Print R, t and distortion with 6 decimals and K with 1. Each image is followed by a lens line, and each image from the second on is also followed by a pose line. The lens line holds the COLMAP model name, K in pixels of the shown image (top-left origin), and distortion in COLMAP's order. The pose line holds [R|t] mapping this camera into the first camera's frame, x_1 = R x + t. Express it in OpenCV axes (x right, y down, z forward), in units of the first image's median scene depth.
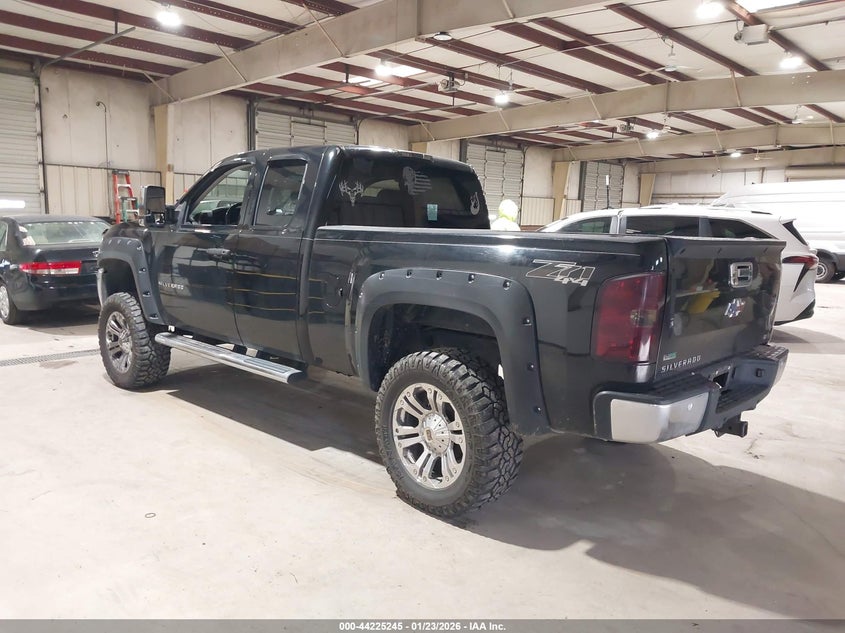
lens RADIAL K [[654.9, 0, 422.5], [0, 654.9, 316.5], [0, 0, 1]] dist [-0.003998, -0.006334]
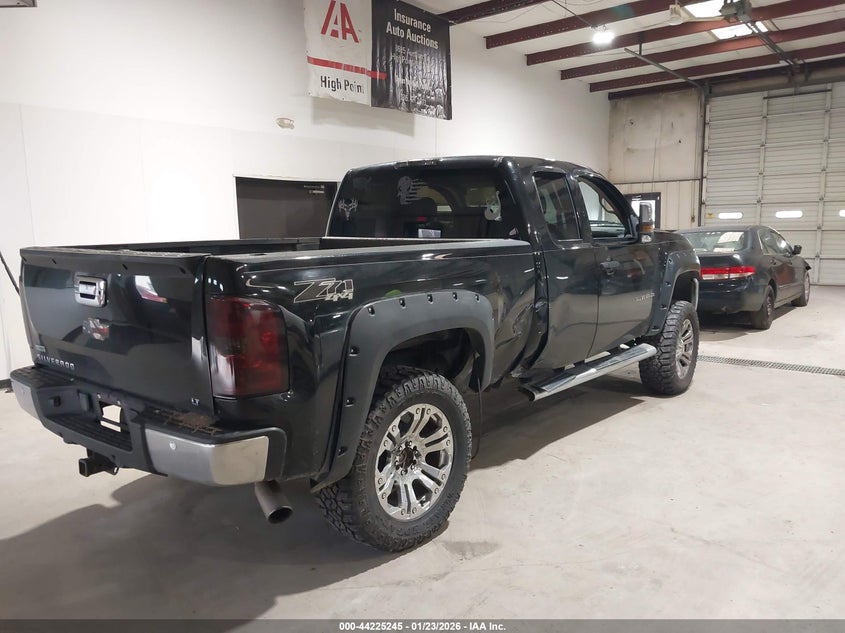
lens RADIAL K [[667.2, 0, 422.5], [0, 667.2, 316.5], [0, 0, 1]] dist [0.084776, 0.000199]
pose [[0.072979, 0.110855, -0.991154, 1.017237], [-0.134920, 0.985765, 0.100318, -0.127085], [0.988165, 0.126406, 0.086897, 0.970699]]
